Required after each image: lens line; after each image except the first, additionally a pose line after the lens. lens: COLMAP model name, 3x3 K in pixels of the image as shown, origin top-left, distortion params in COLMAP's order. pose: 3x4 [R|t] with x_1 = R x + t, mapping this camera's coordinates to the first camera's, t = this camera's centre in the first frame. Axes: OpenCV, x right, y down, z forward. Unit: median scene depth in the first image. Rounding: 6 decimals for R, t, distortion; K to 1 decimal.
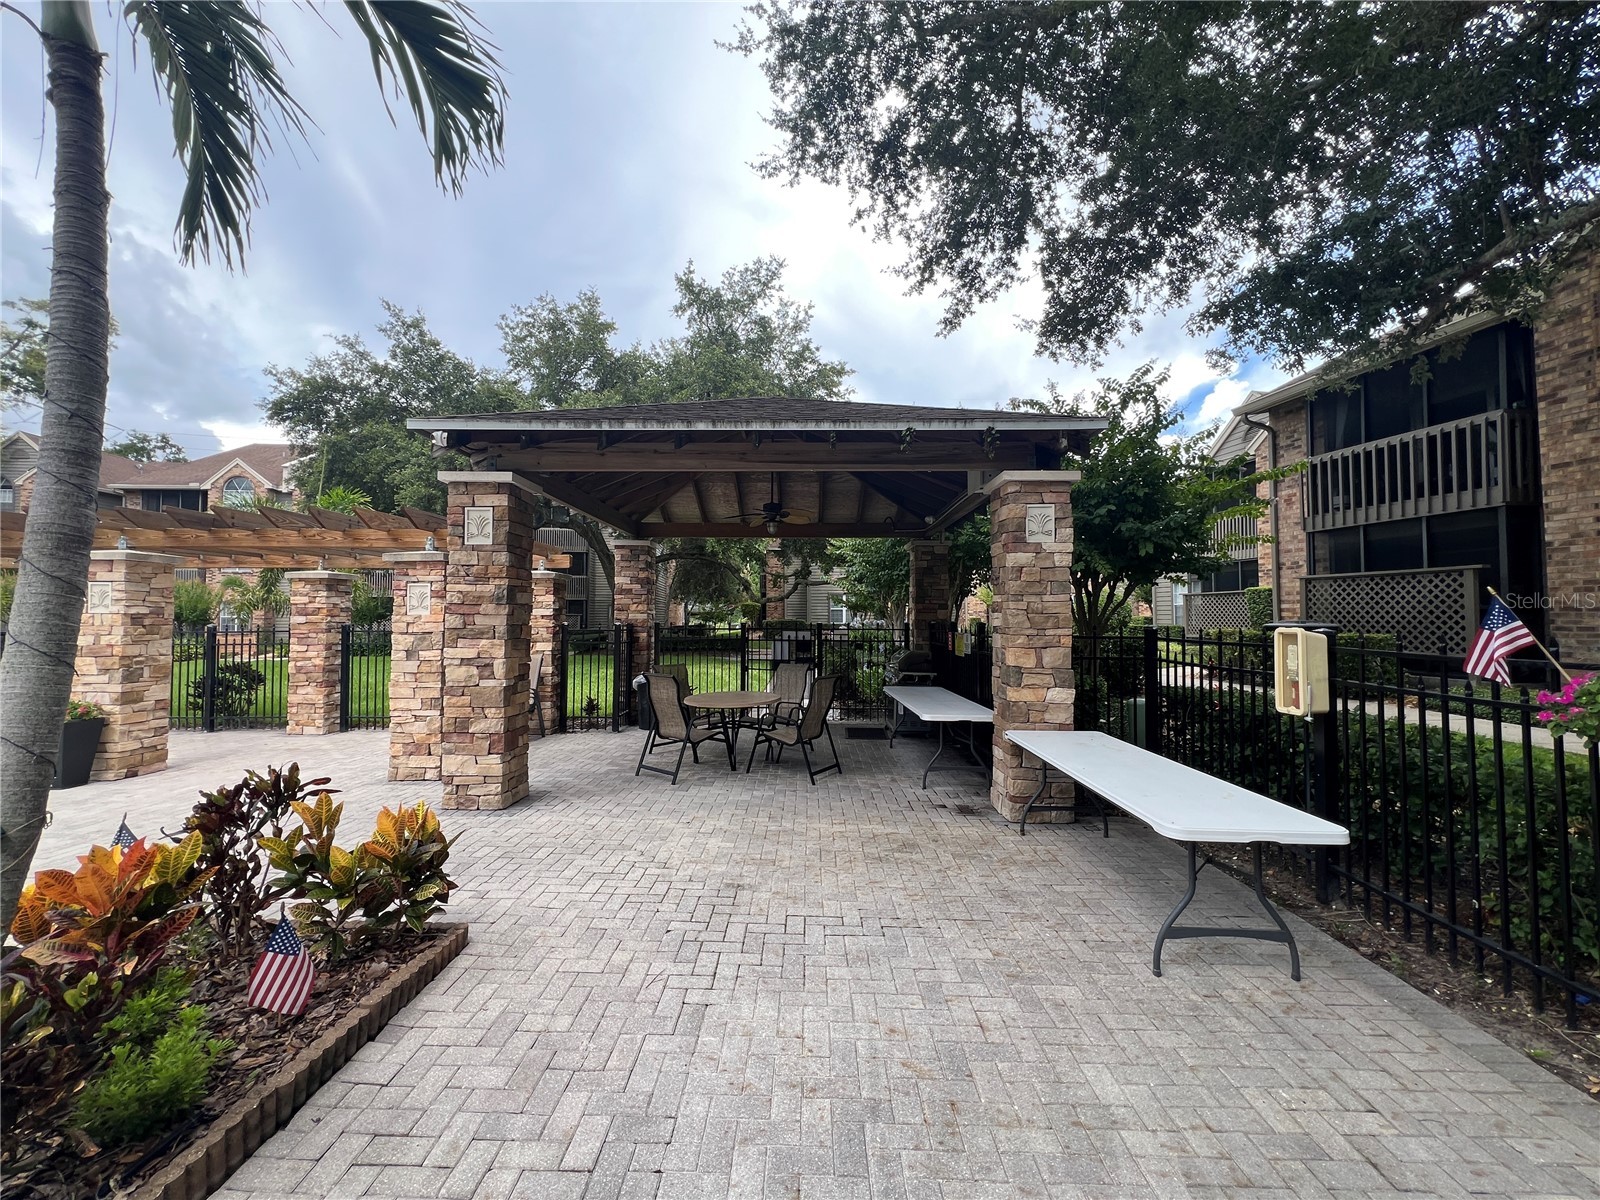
lens RADIAL K [[642.0, 0, 788.9], [0, 642.0, 607.4], [0, 0, 1]] dist [0.000748, 0.000389]
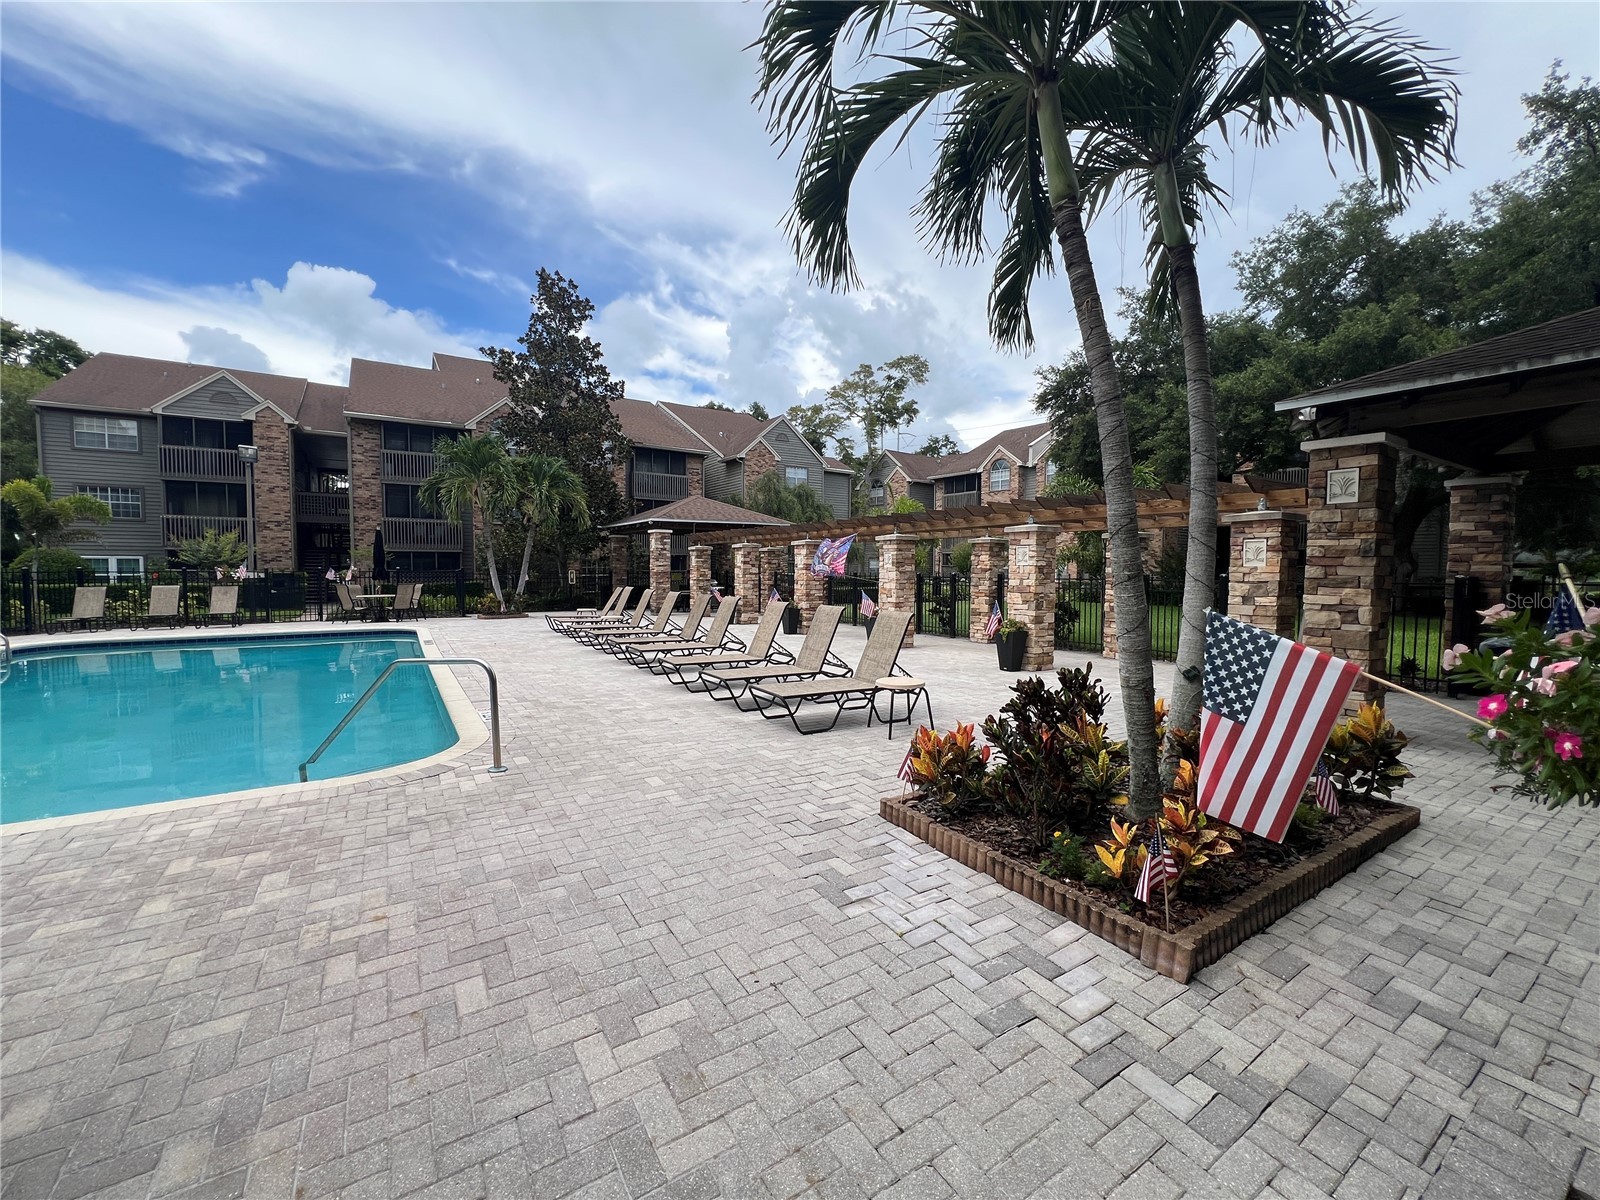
lens RADIAL K [[642.0, 0, 798.0], [0, 642.0, 599.8], [0, 0, 1]] dist [0.000748, 0.000389]
pose [[0.570680, 0.042445, -0.820075, -0.086503], [0.009494, 0.998255, 0.058275, -0.003790], [0.821117, -0.041042, 0.569282, -0.360914]]
